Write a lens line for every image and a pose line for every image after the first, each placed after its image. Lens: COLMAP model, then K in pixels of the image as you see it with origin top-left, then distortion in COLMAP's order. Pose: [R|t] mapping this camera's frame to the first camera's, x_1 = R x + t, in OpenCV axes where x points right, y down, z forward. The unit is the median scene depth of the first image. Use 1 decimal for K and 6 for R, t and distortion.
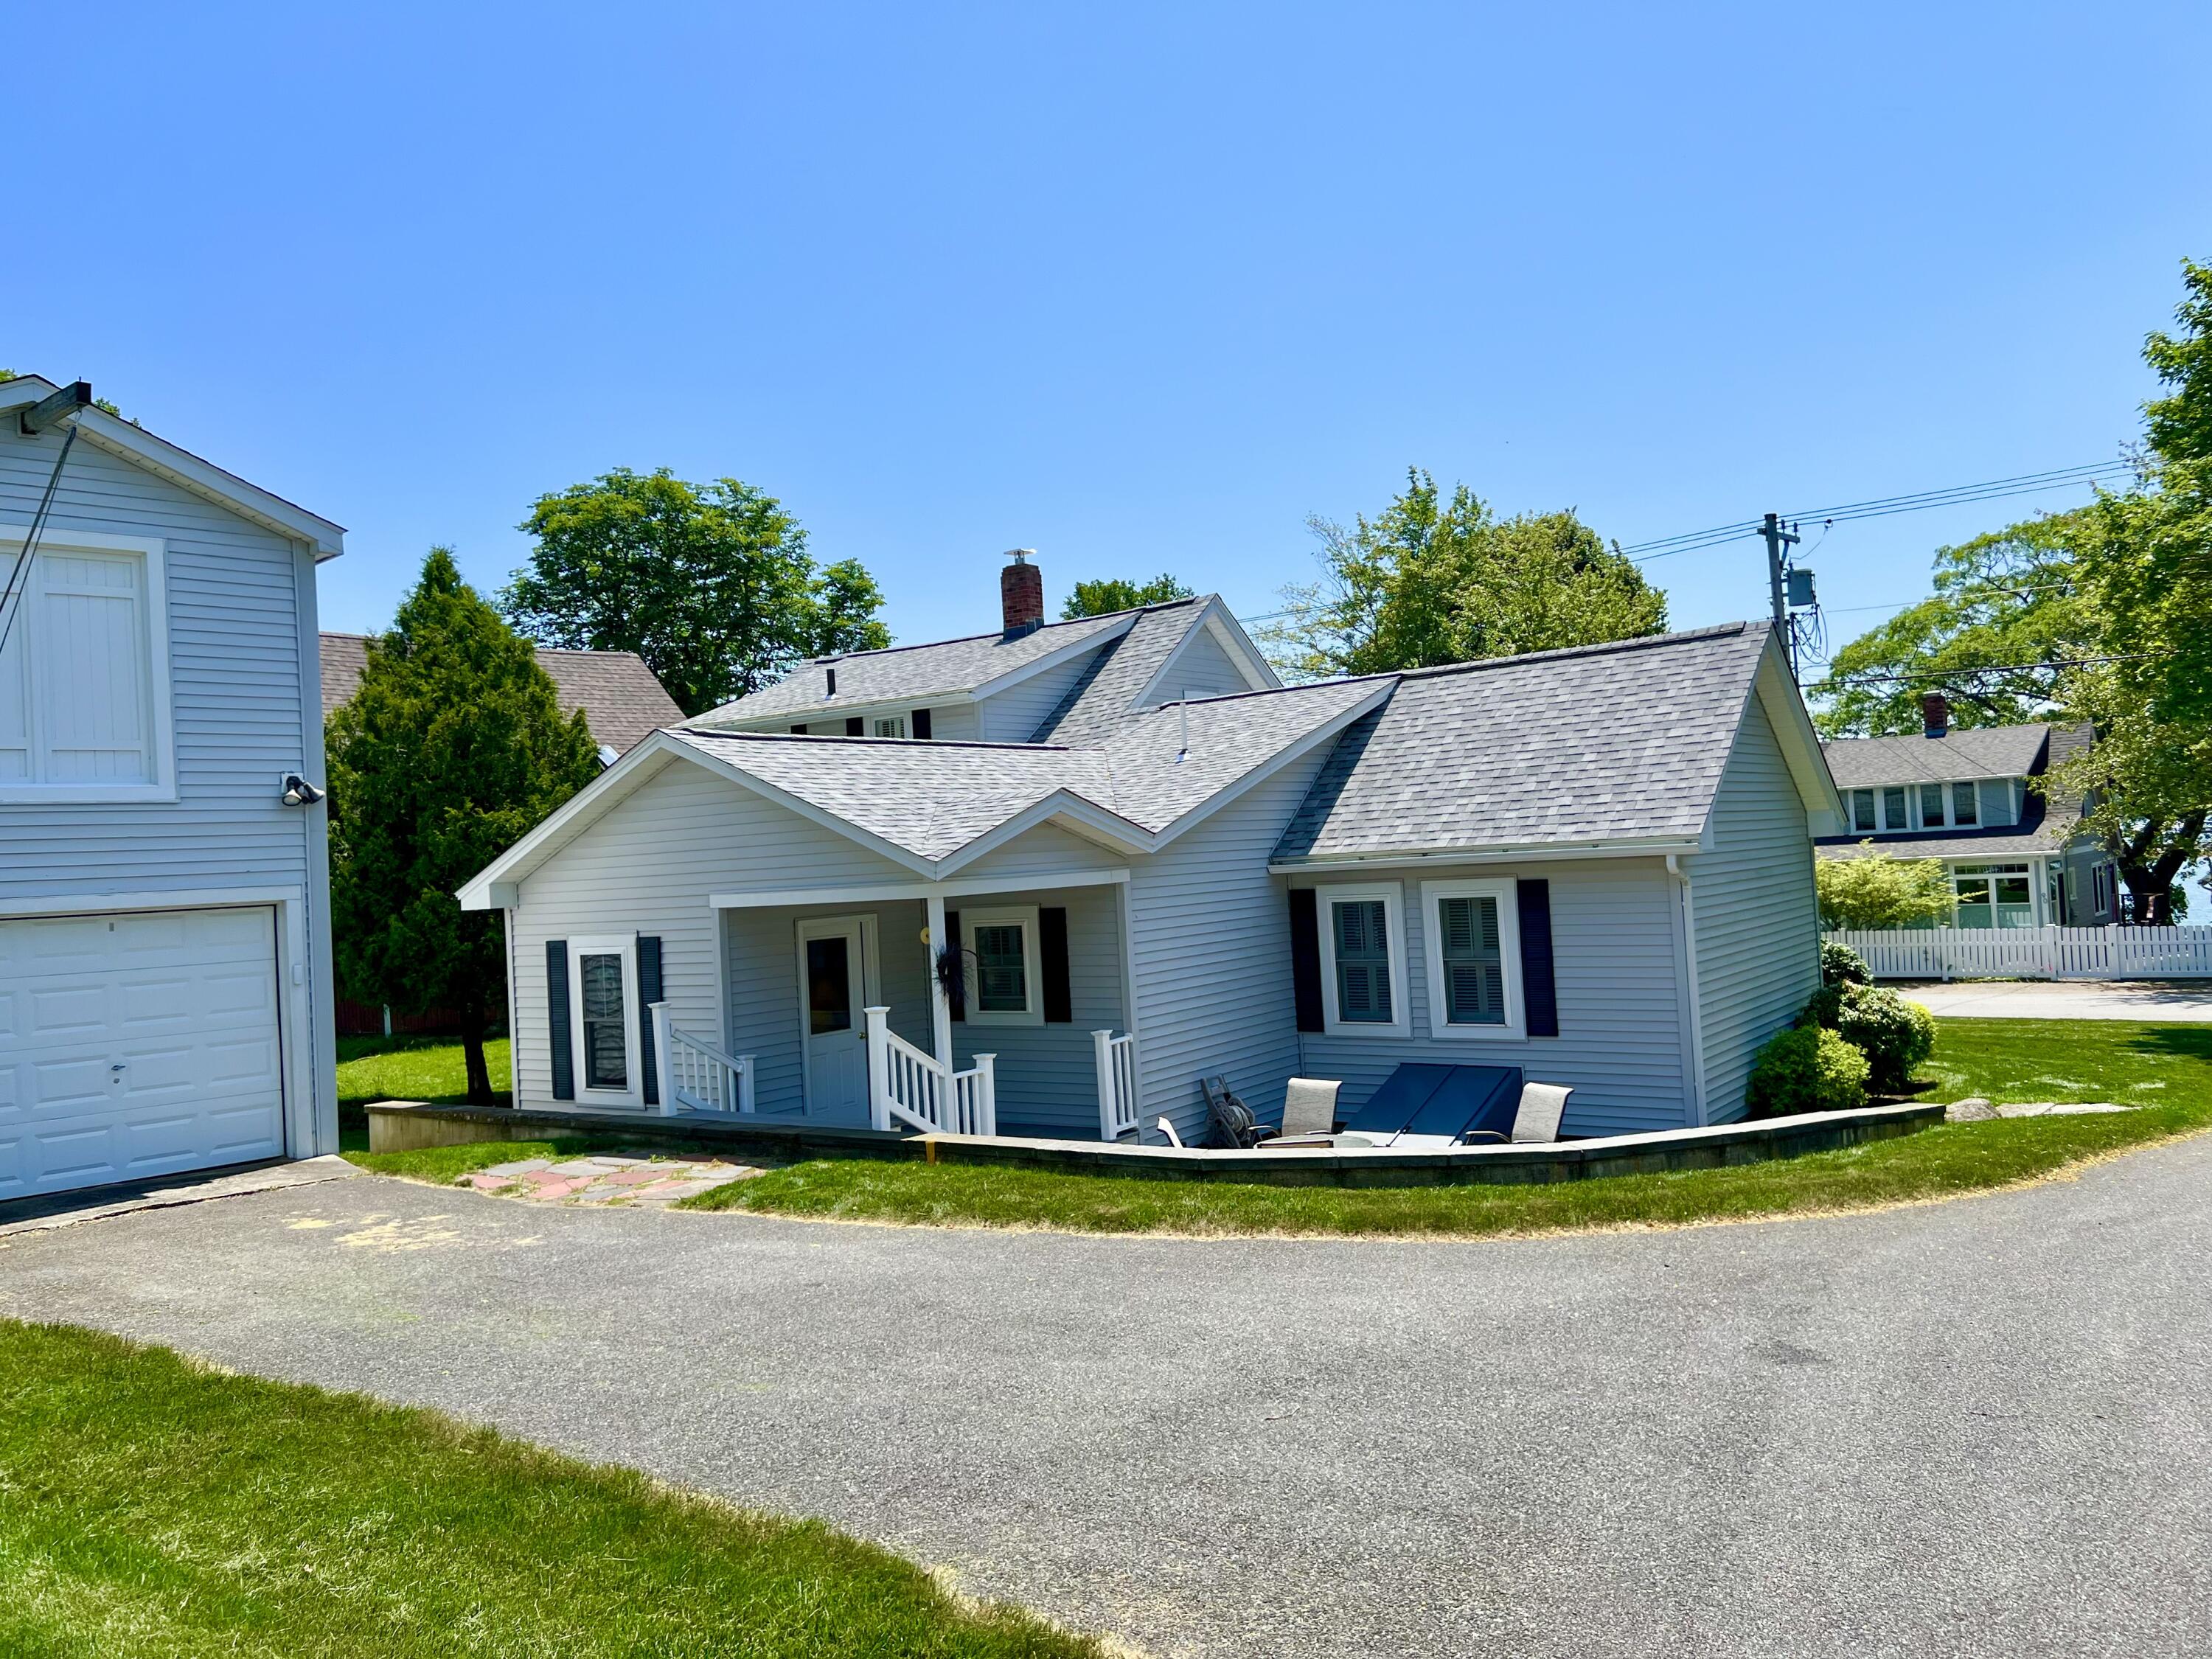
lens RADIAL K [[1652.9, 0, 1106.0], [0, 1652.9, 829.5], [0, 0, 1]] dist [0.115437, -0.144554]
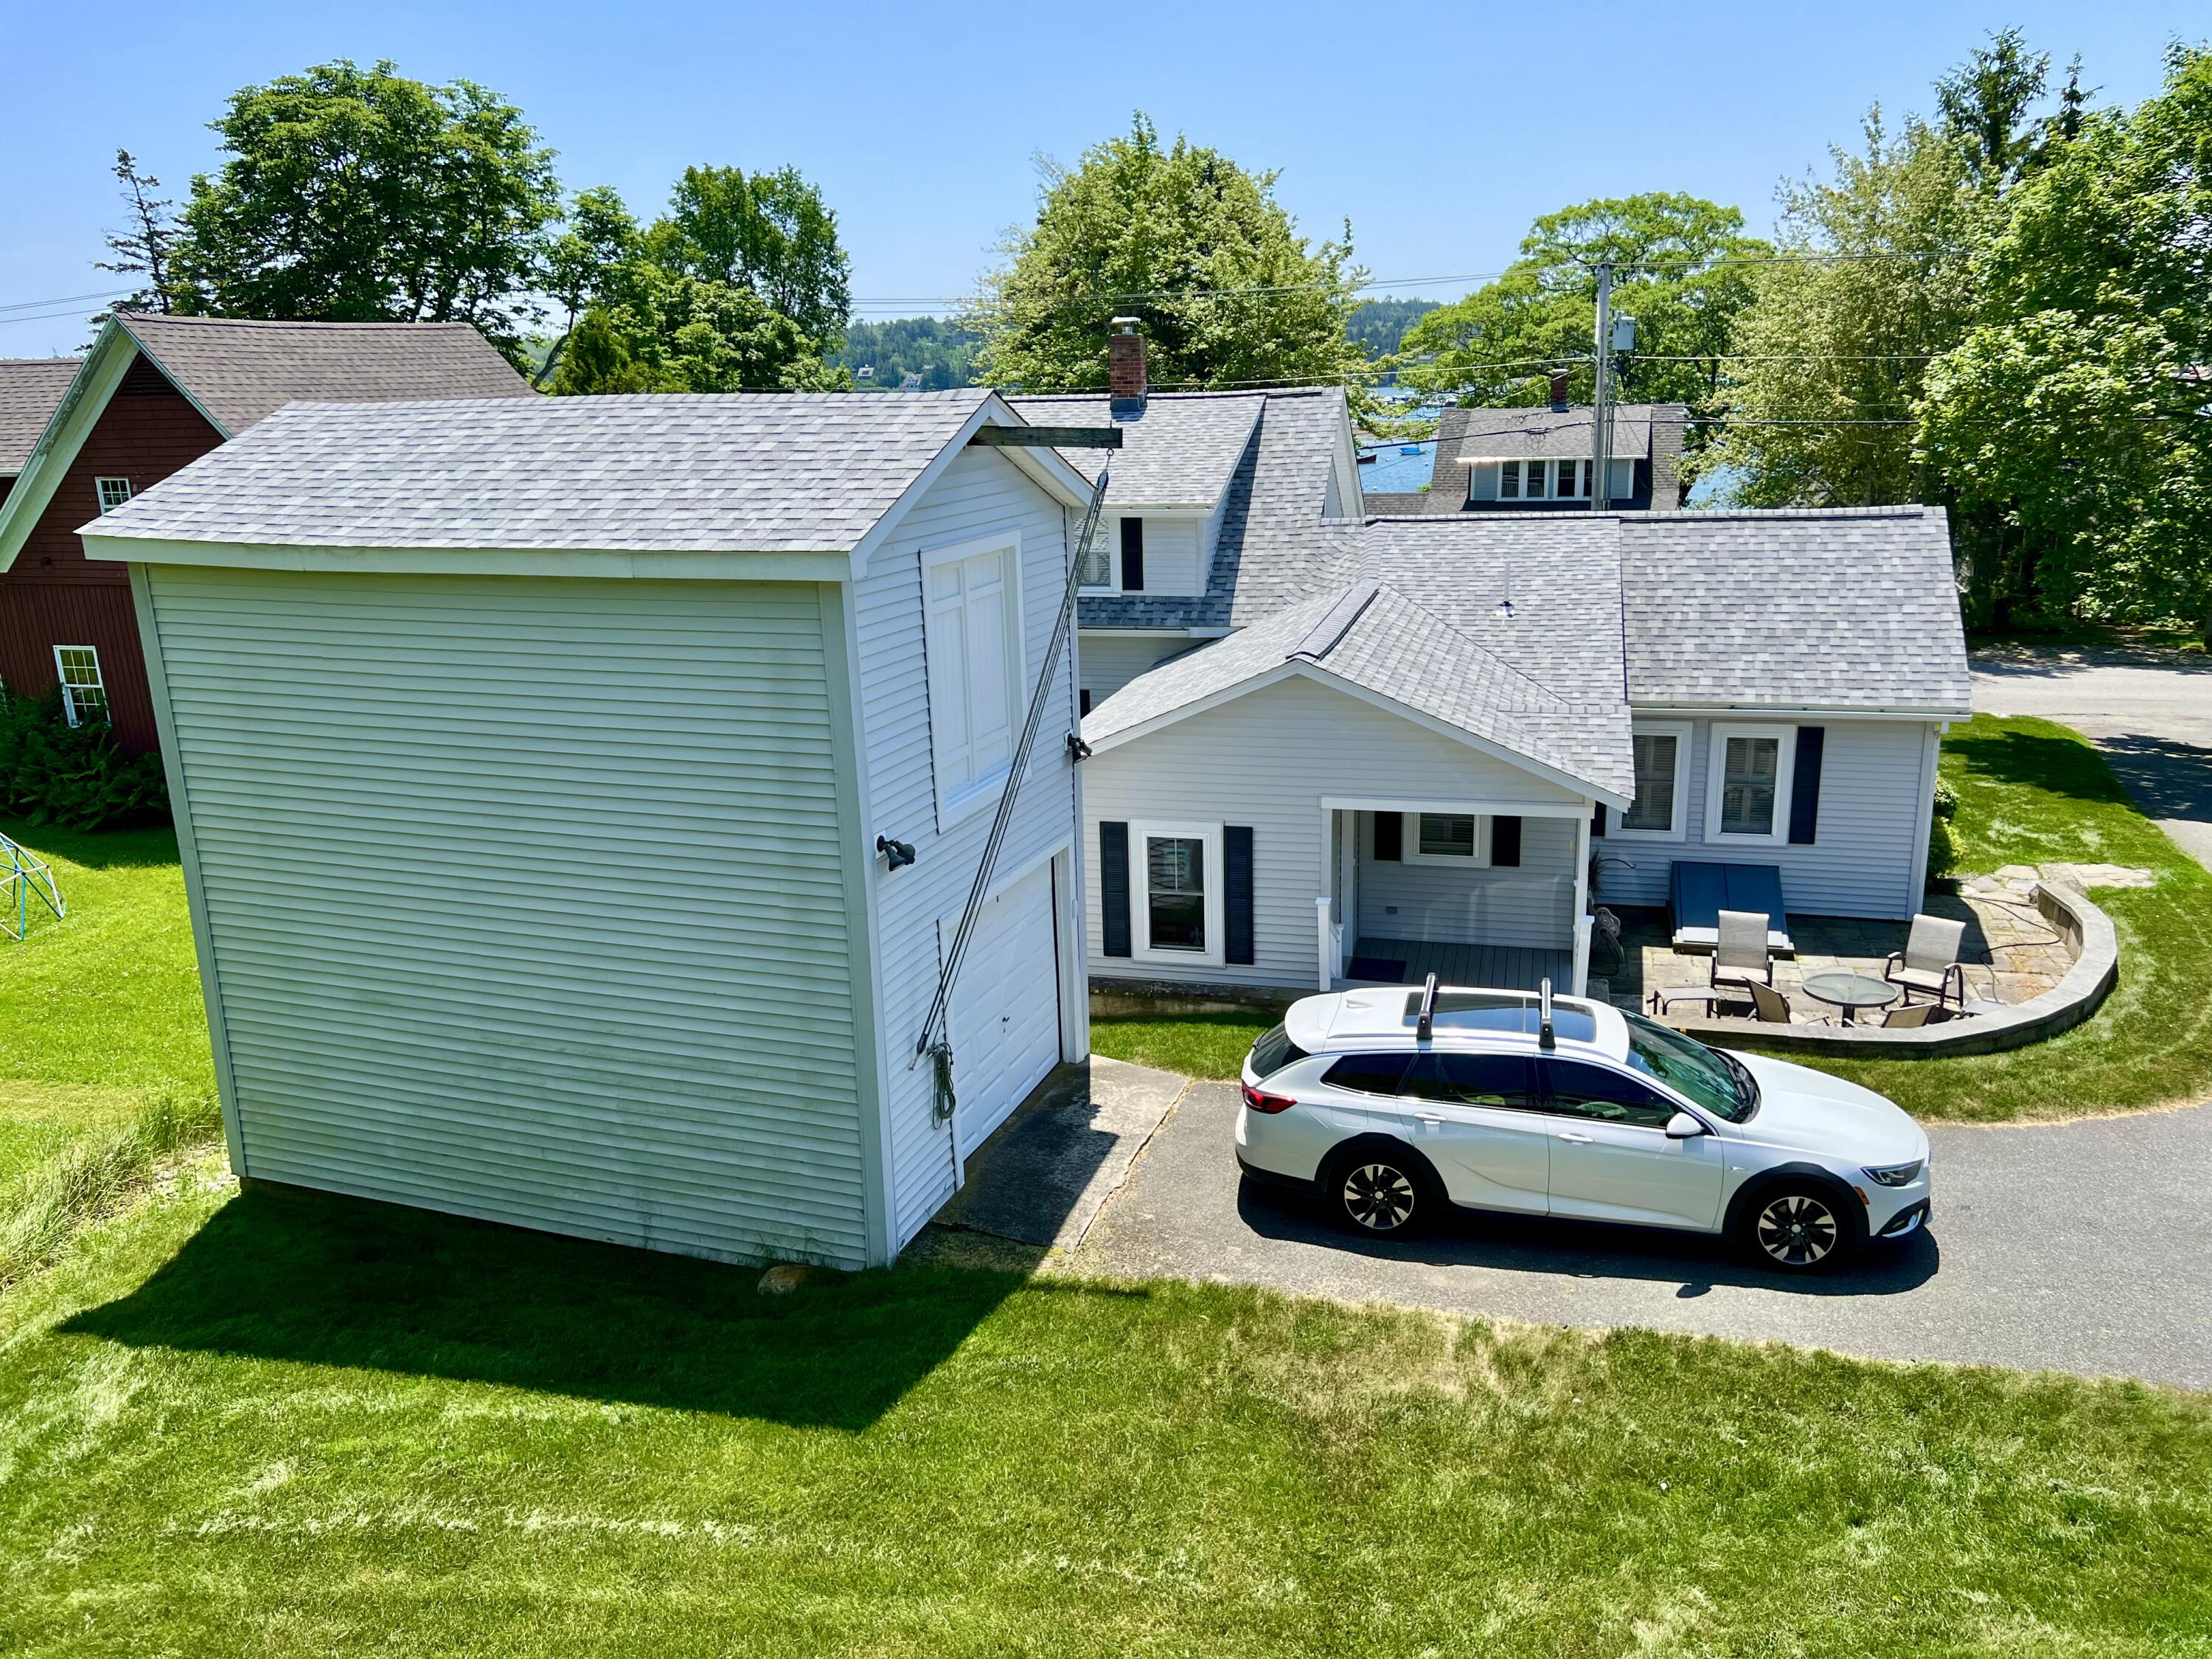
lens RADIAL K [[1665.2, 0, 1106.0], [0, 1665.2, 829.5], [0, 0, 1]] dist [0.019132, 0.000846]
pose [[0.932093, -0.064677, 0.356397, -0.723328], [-0.033066, 0.964628, 0.261533, -0.214933], [-0.360706, -0.255557, 0.896985, 0.016346]]
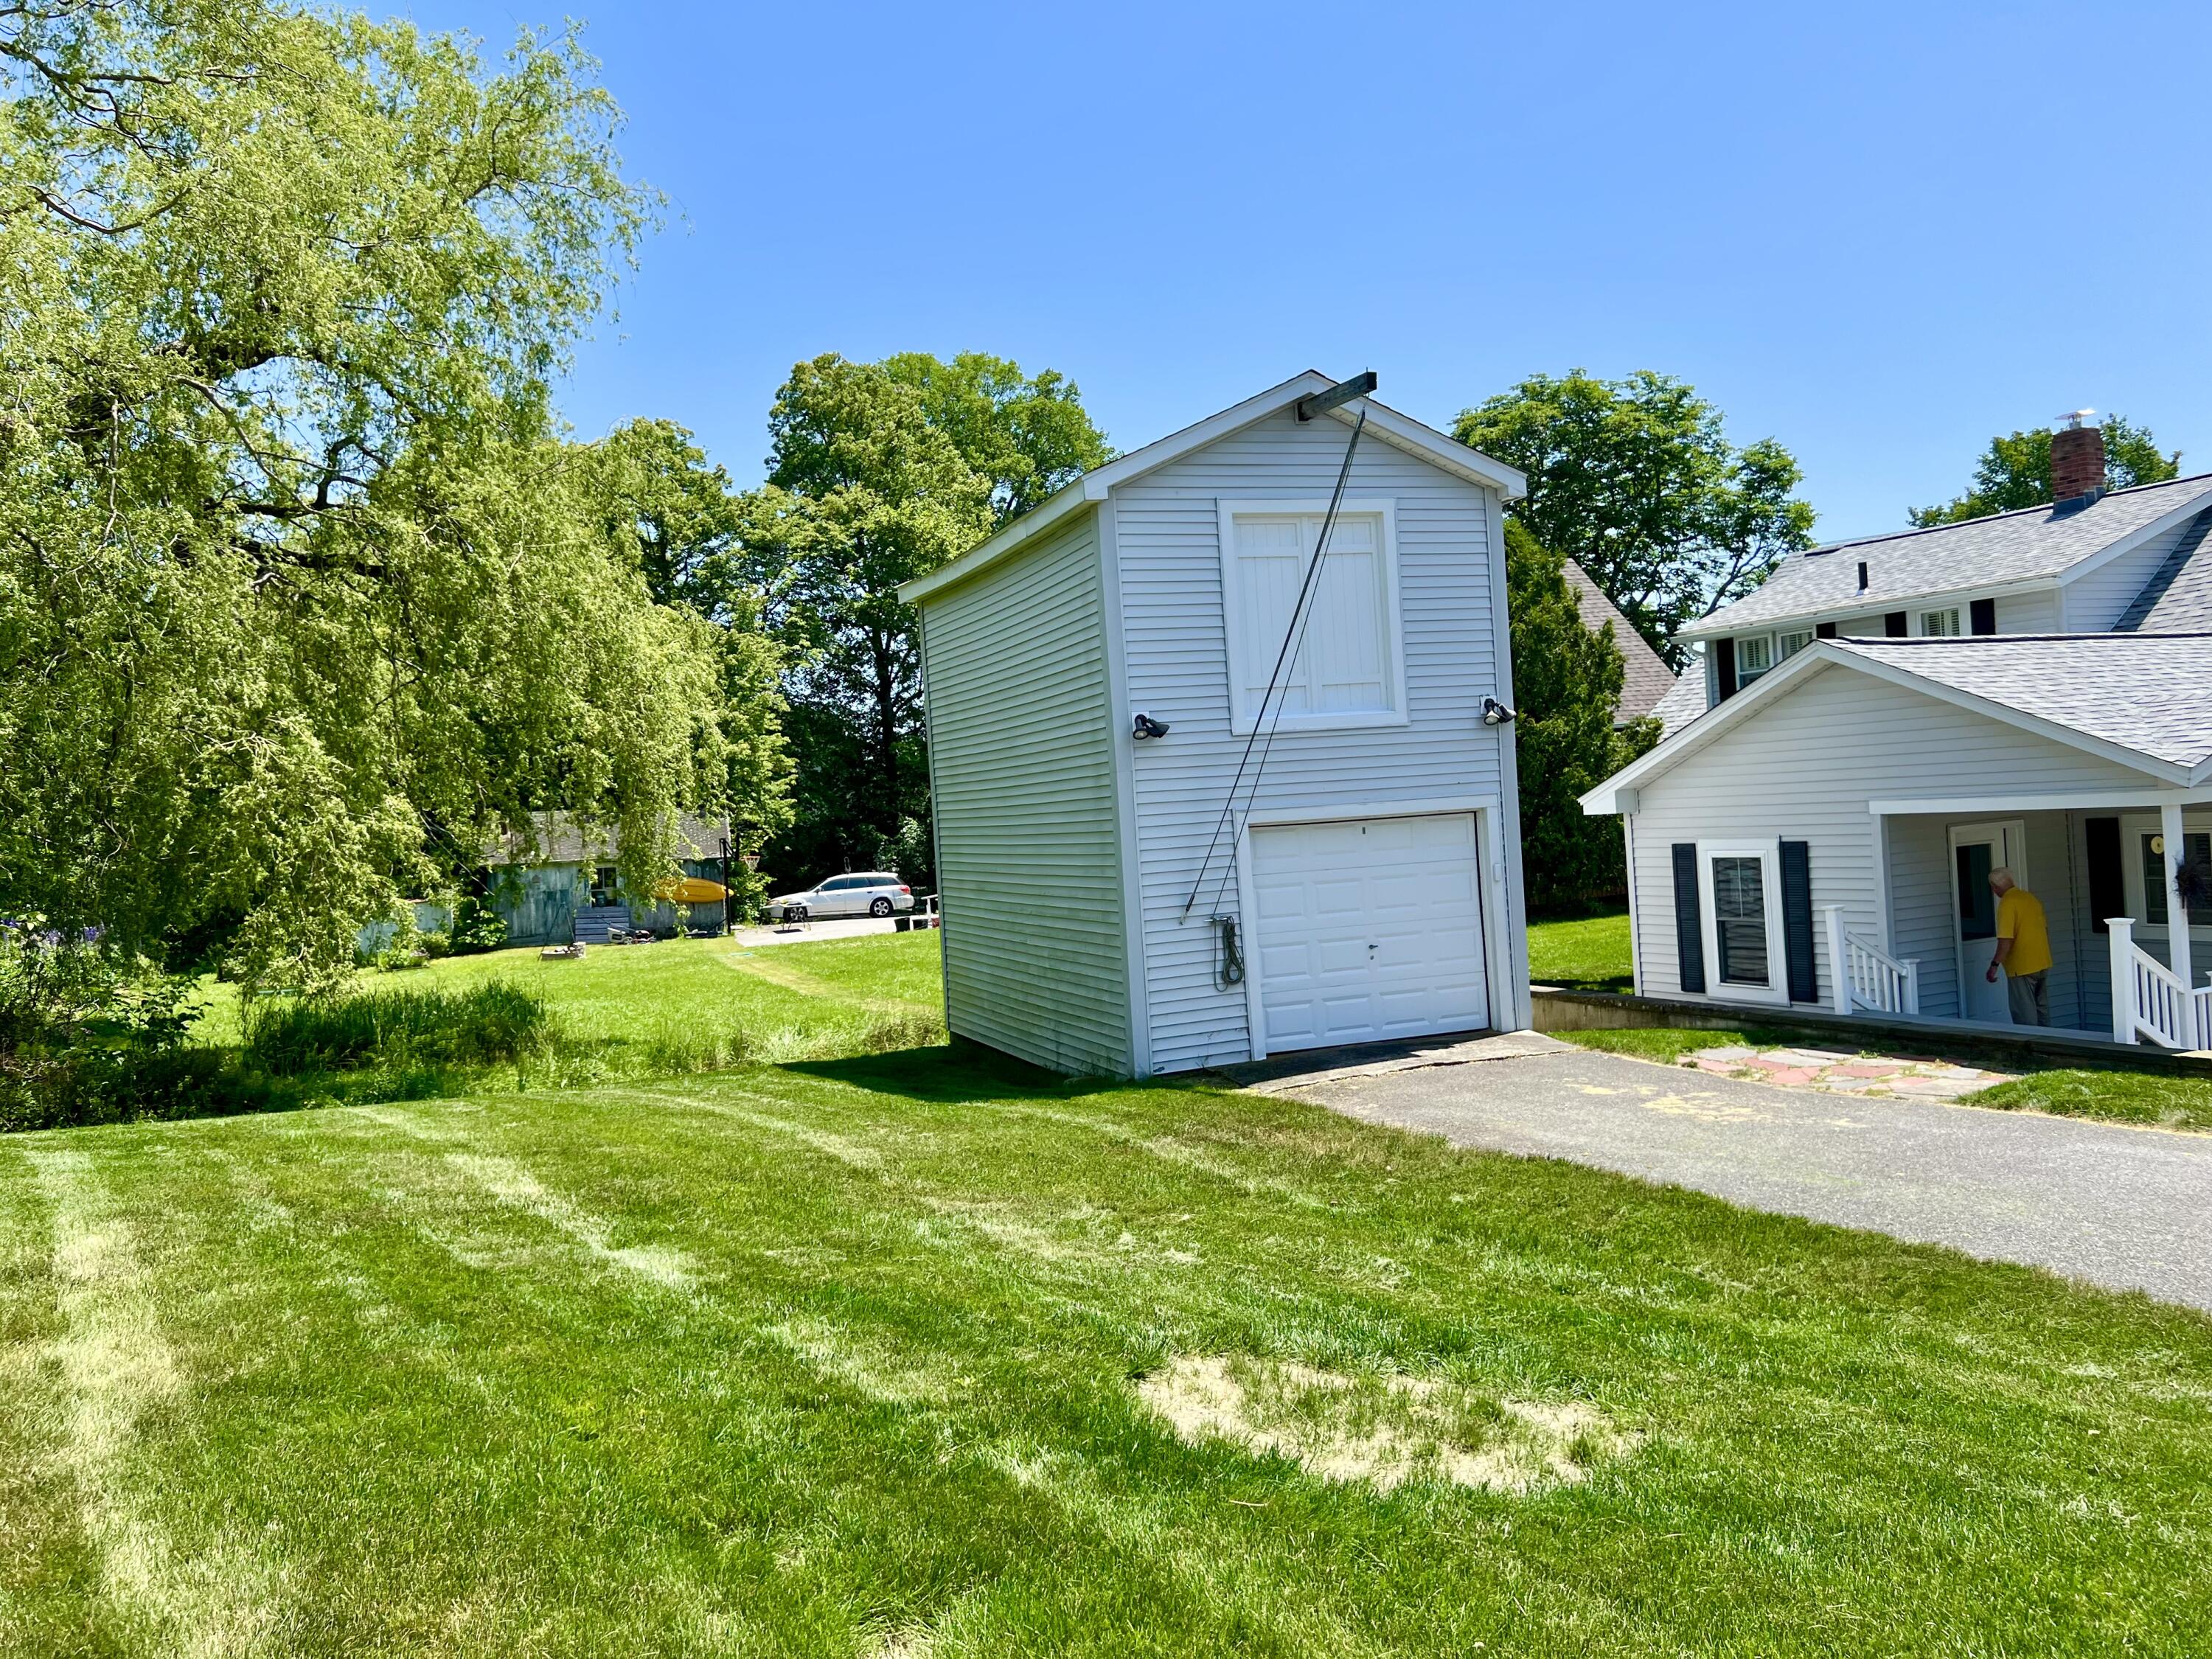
lens RADIAL K [[1665.2, 0, 1106.0], [0, 1665.2, 829.5], [0, 0, 1]] dist [0.019132, 0.000846]
pose [[0.891574, 0.003133, -0.452864, -0.175767], [0.025306, 0.998069, 0.056727, -0.011932], [0.452167, -0.062036, 0.889773, -0.108528]]
